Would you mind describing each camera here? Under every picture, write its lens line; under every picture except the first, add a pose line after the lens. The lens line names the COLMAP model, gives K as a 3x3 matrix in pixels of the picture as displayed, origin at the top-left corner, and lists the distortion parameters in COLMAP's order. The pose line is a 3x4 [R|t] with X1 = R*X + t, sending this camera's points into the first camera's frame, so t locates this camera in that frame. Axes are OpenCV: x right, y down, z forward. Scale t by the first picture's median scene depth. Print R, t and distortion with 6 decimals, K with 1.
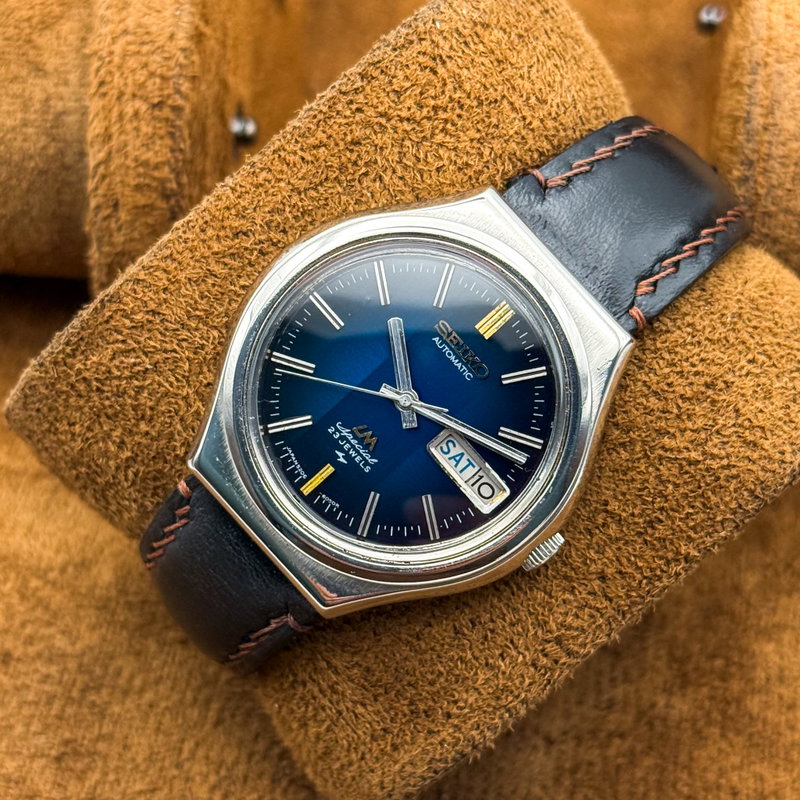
lens RADIAL K [[2083.5, 0, 383.8], [0, 2083.5, 425.9], [0, 0, 1]] dist [0.207475, 0.552451]
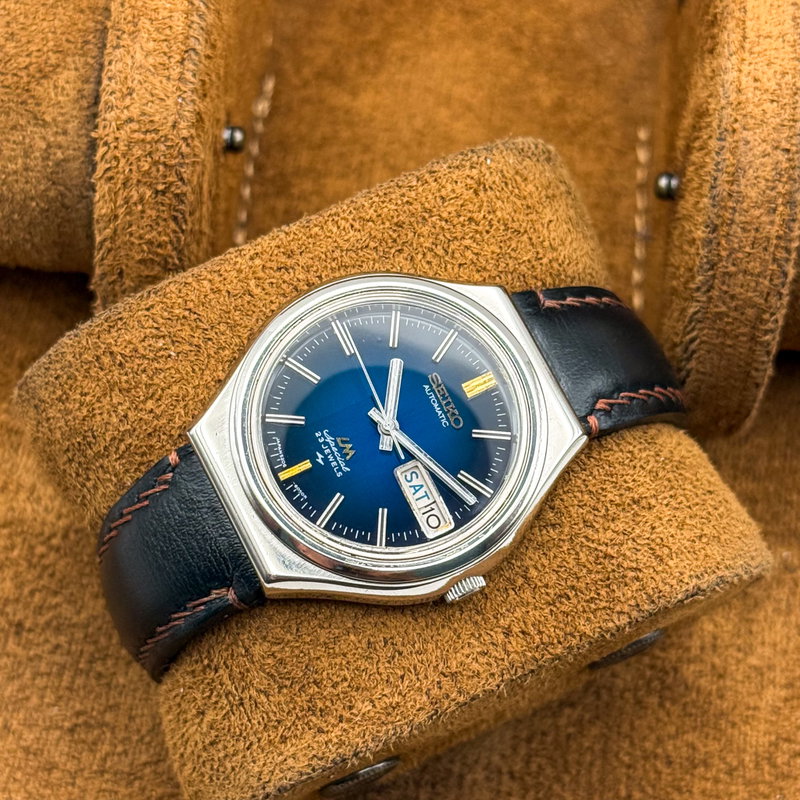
lens RADIAL K [[2083.5, 0, 383.8], [0, 2083.5, 425.9], [0, 0, 1]] dist [0.207475, 0.552451]
pose [[0.955897, 0.289038, 0.052135, -0.050563], [-0.265004, 0.925327, -0.271187, 0.292361], [-0.126625, 0.245411, 0.961114, -0.107724]]
